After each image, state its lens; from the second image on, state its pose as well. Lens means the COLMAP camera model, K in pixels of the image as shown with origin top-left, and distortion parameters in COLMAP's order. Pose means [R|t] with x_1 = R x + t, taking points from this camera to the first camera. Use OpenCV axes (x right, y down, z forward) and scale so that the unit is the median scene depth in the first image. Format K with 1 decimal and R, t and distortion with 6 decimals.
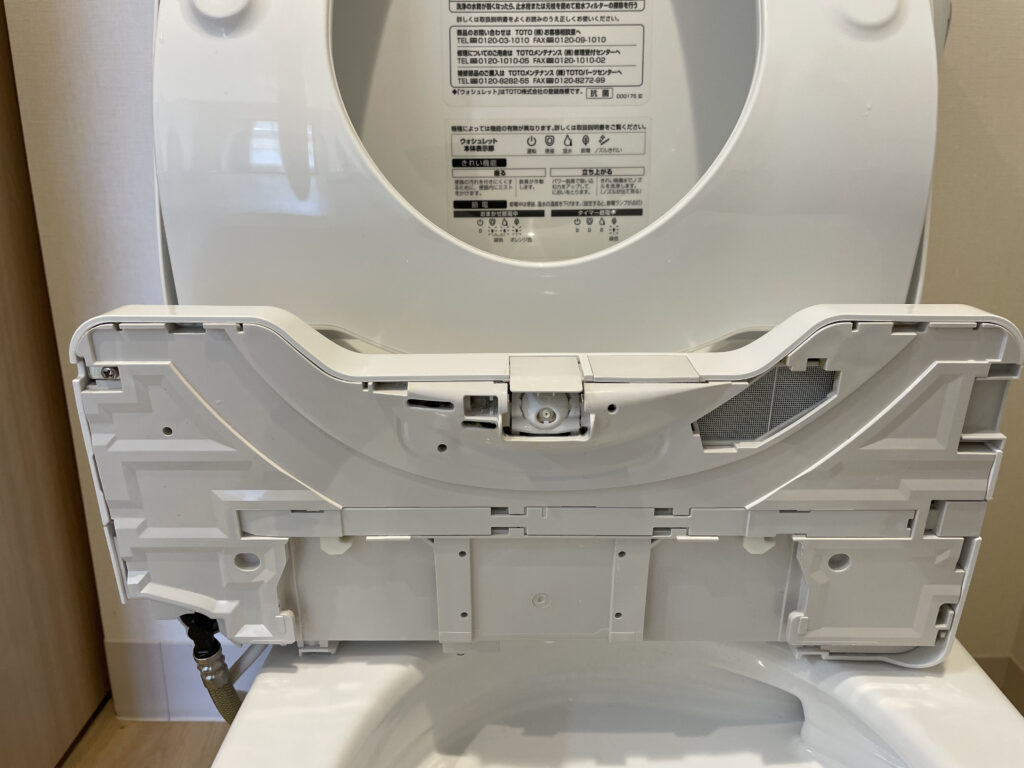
lens RADIAL K [[764.1, 0, 514.4], [0, 764.1, 383.8], [0, 0, 1]] dist [0.036313, -0.075458]
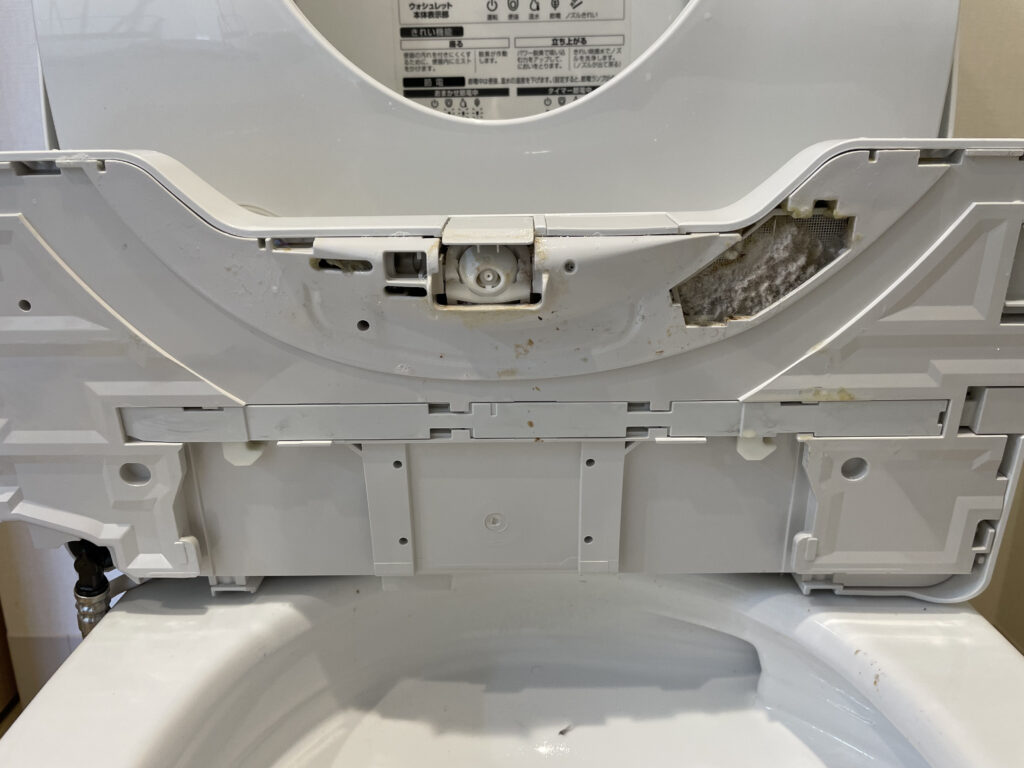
lens RADIAL K [[764.1, 0, 521.2], [0, 764.1, 386.0], [0, 0, 1]] dist [0.036313, -0.075458]
pose [[0.999942, -0.008764, -0.006262, 0.073824], [0.008787, 0.999955, 0.003608, 0.139876], [0.006230, -0.003663, 0.999974, 0.180335]]
